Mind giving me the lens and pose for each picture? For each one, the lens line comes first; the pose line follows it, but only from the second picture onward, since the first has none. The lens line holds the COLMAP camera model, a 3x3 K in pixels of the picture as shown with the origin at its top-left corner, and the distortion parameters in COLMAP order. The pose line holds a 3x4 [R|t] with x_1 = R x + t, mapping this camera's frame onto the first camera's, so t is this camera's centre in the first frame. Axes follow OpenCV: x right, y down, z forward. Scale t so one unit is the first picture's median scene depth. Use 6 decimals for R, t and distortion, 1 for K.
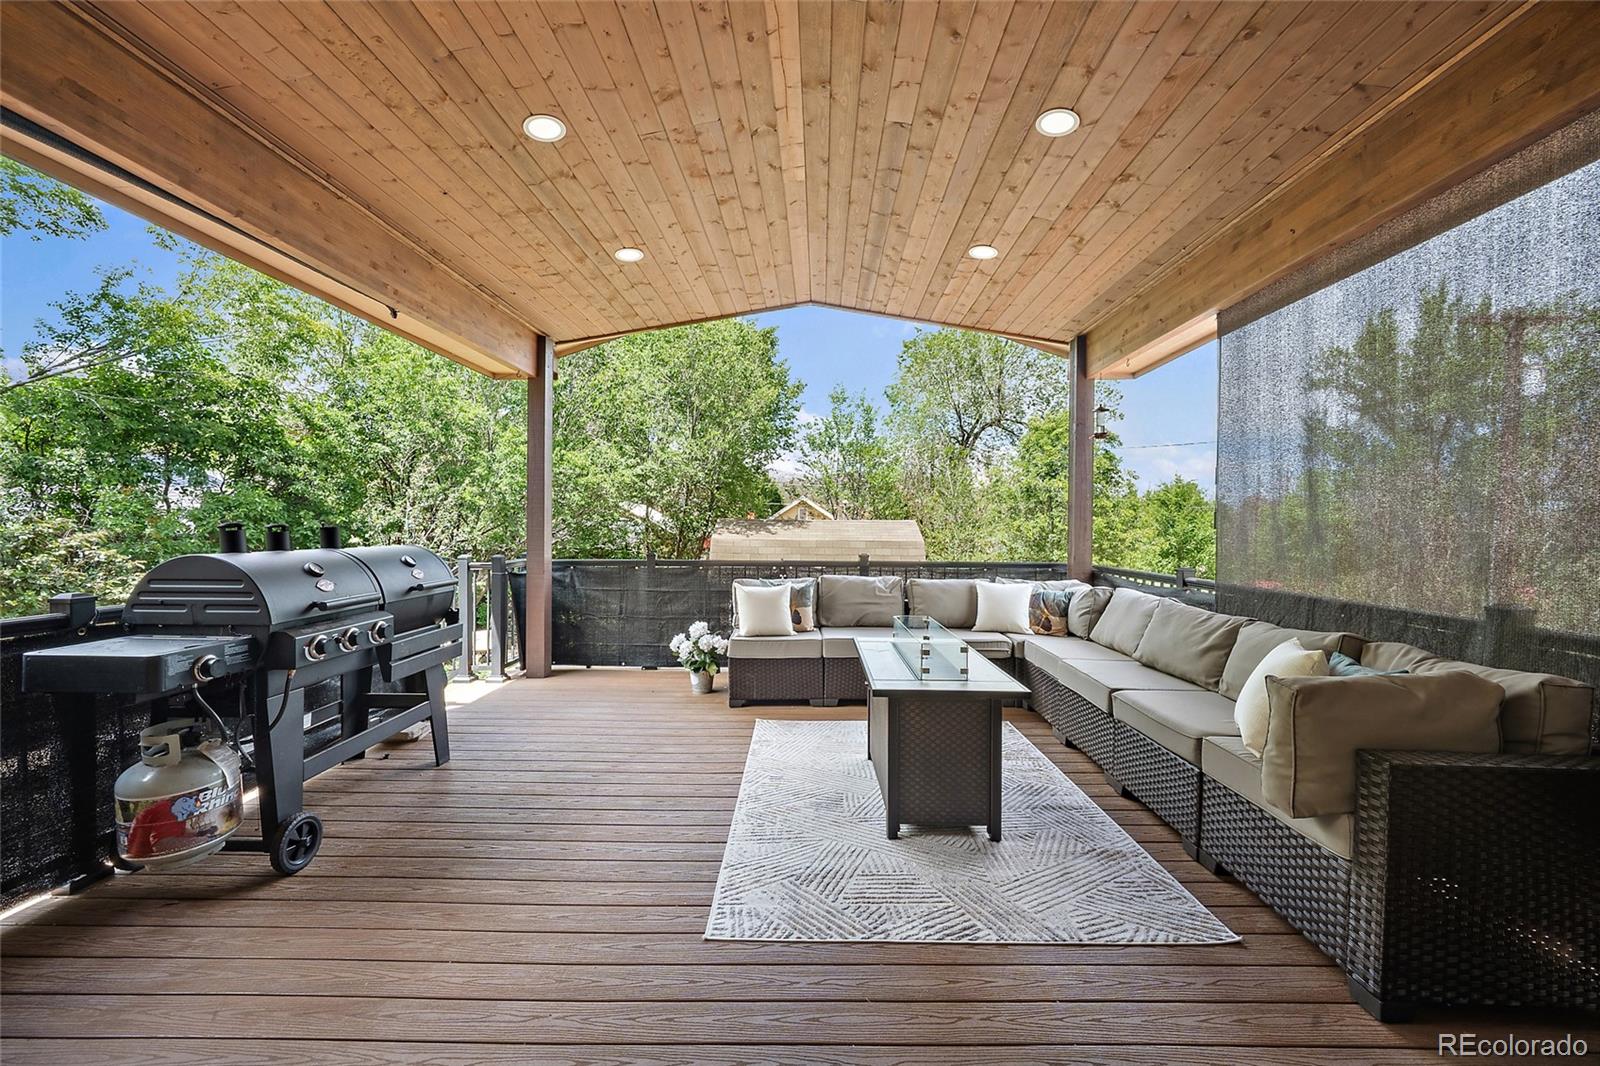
lens RADIAL K [[627.5, 0, 801.9], [0, 627.5, 531.8], [0, 0, 1]] dist [-0.003022, 0.001330]
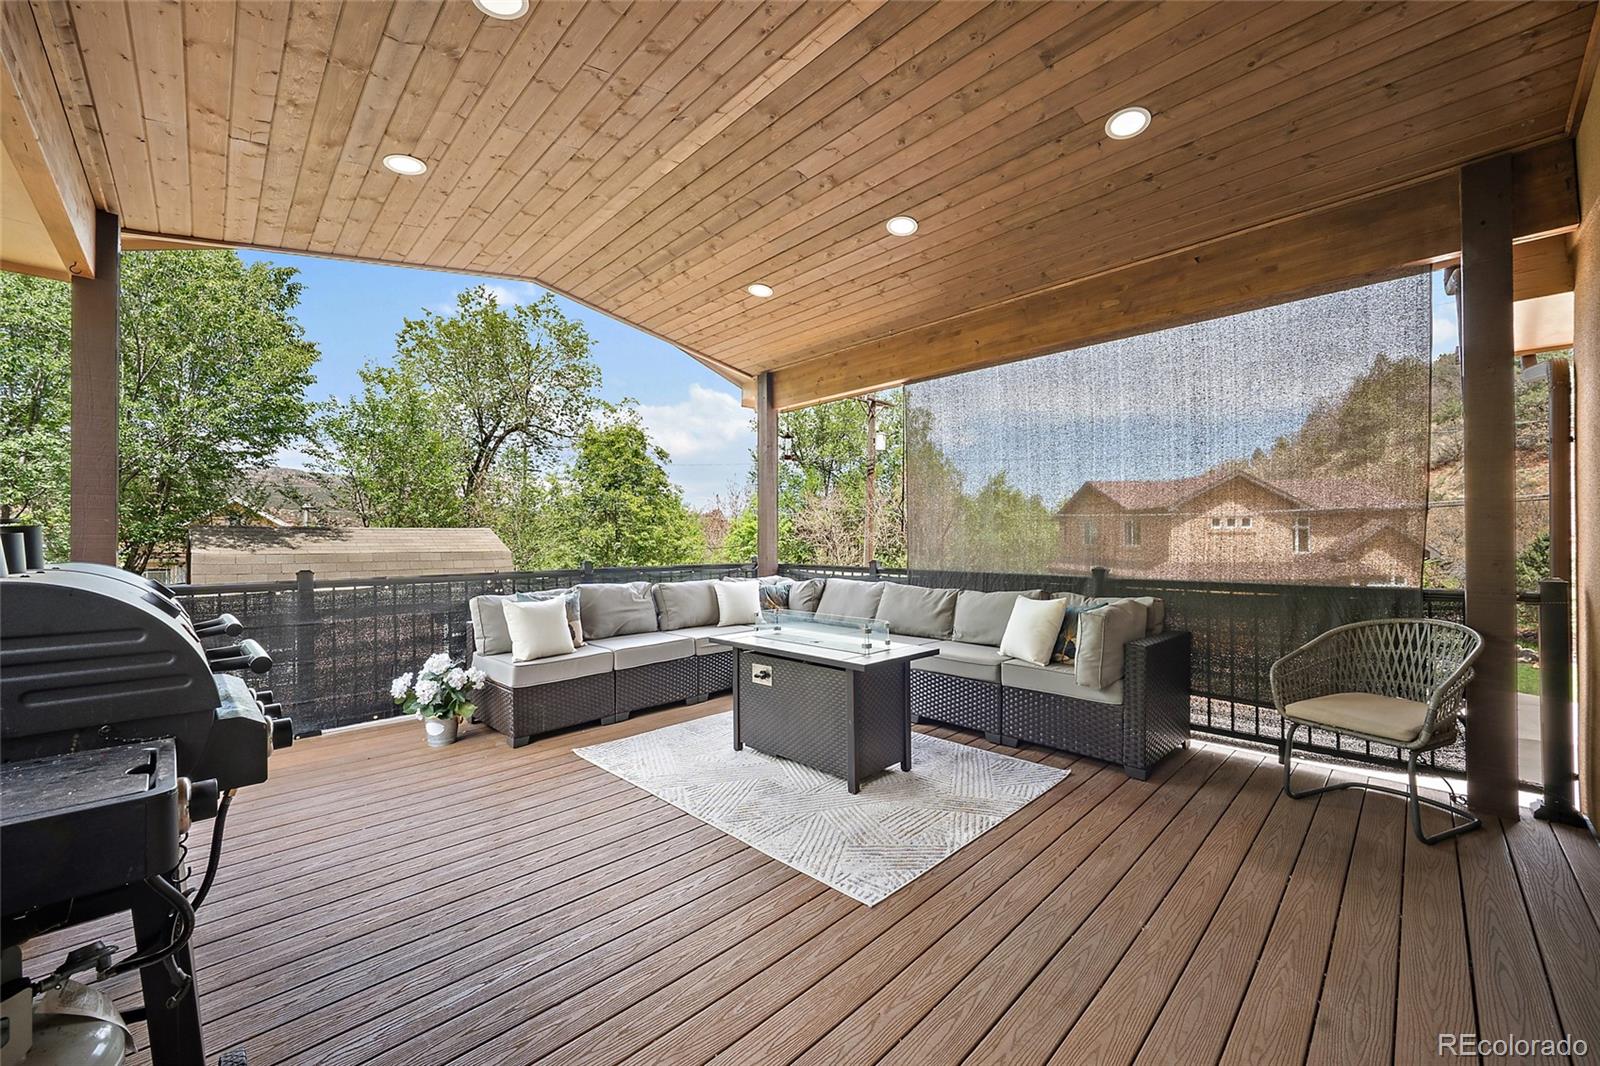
lens RADIAL K [[627.5, 0, 797.8], [0, 627.5, 534.6], [0, 0, 1]] dist [-0.003022, 0.001330]
pose [[0.703576, -0.005365, 0.710600, -0.445321], [0.013837, 0.999885, -0.006151, 0.006686], [-0.710485, 0.014160, 0.703570, 0.143430]]
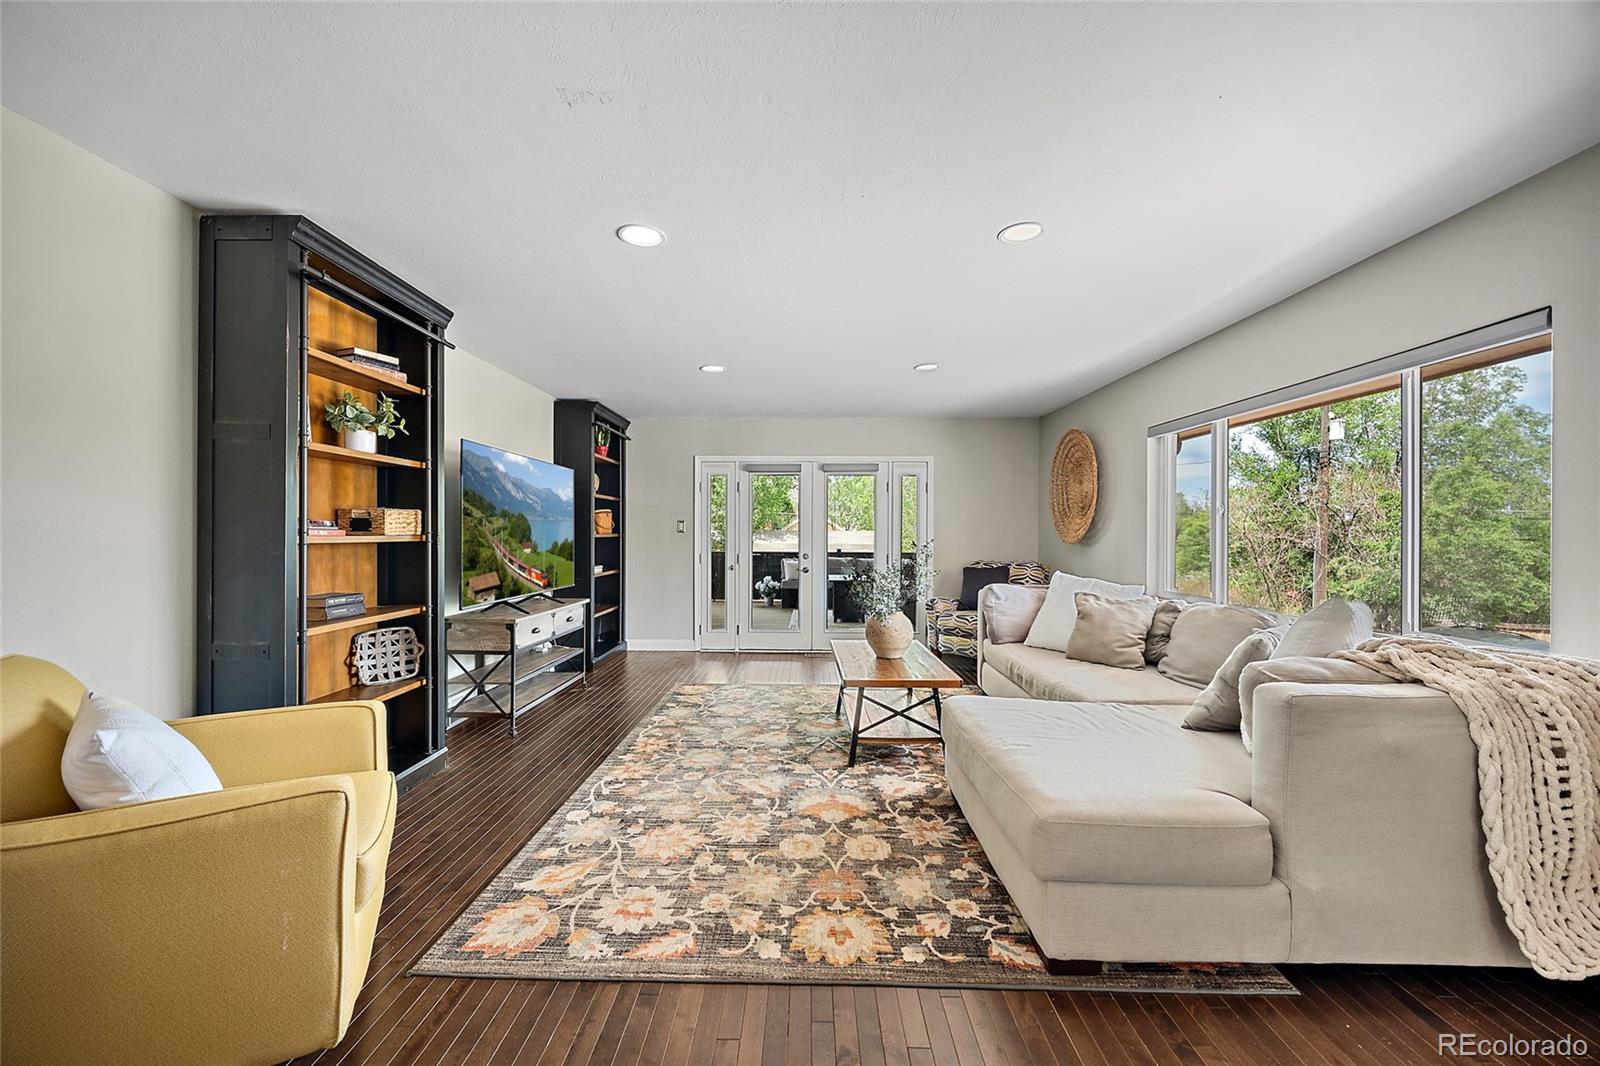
lens RADIAL K [[627.5, 0, 801.4], [0, 627.5, 530.8], [0, 0, 1]] dist [-0.003022, 0.001330]
pose [[0.999931, -0.001213, -0.011693, 0.003576], [0.001065, 0.999920, -0.012616, 0.001365], [0.011707, 0.012602, 0.999852, -1.526143]]
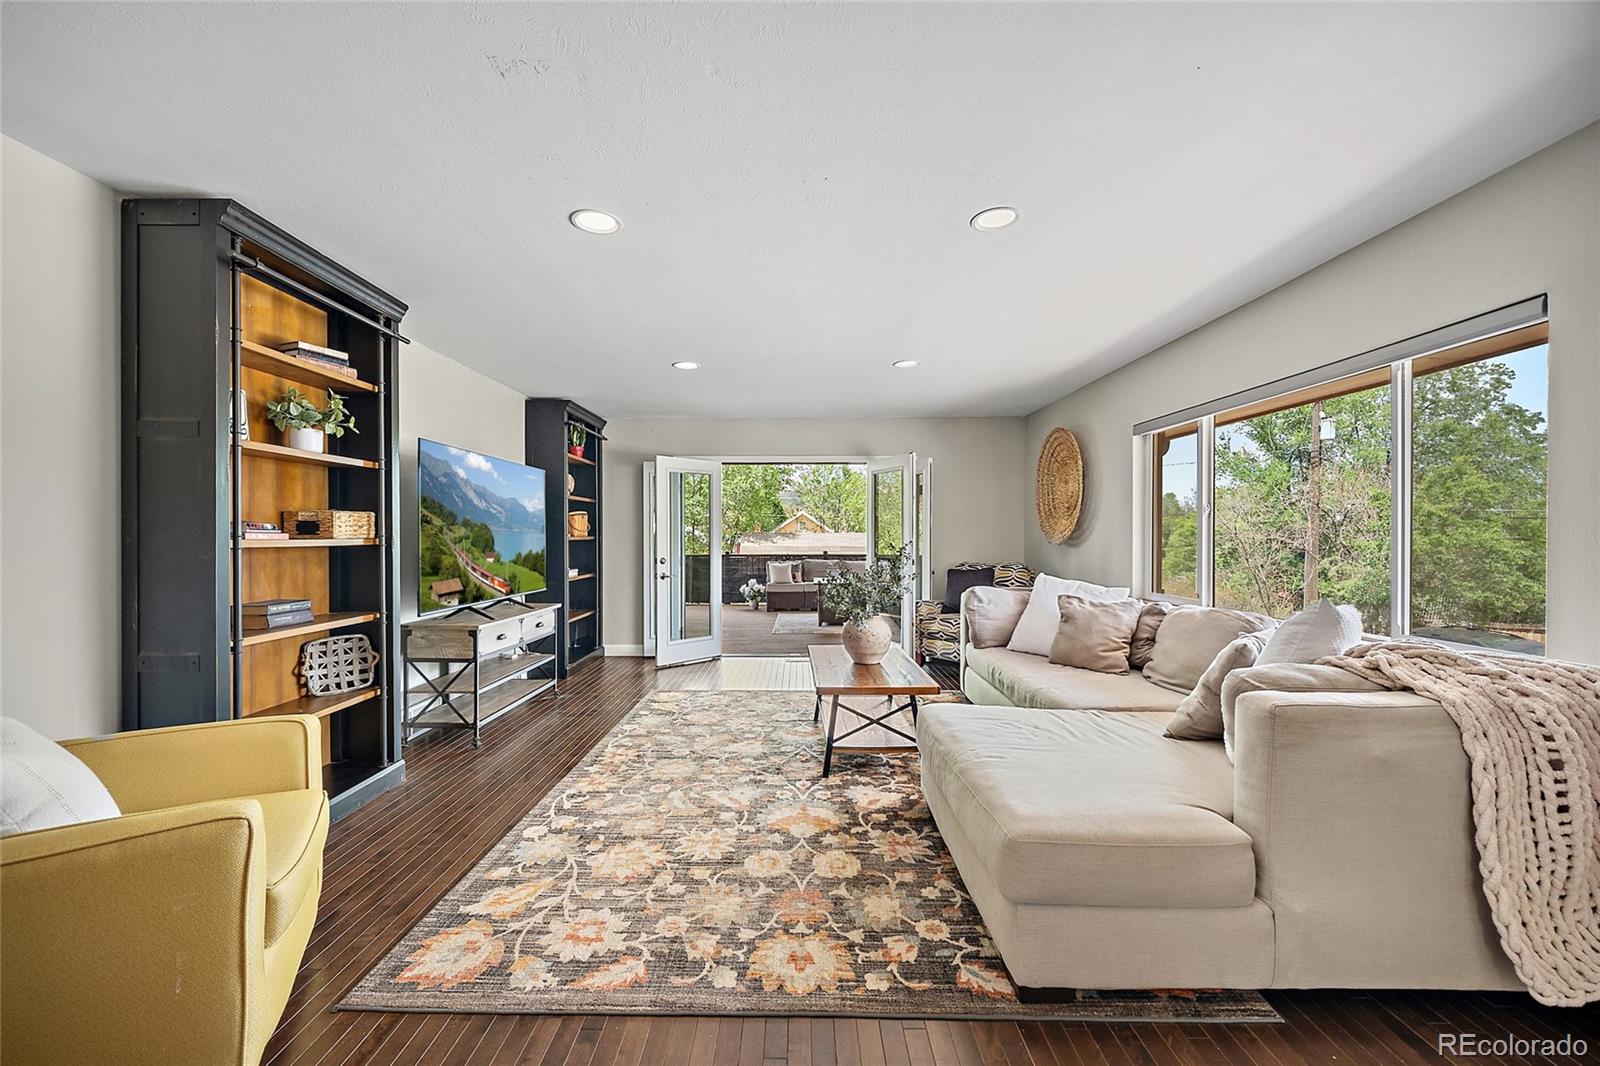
lens RADIAL K [[627.5, 0, 802.7], [0, 627.5, 535.1], [0, 0, 1]] dist [-0.003022, 0.001330]
pose [[0.999984, -0.004887, -0.002826, 0.034234], [0.004861, 0.999945, -0.009321, 0.001706], [0.002871, 0.009307, 0.999953, -1.494515]]
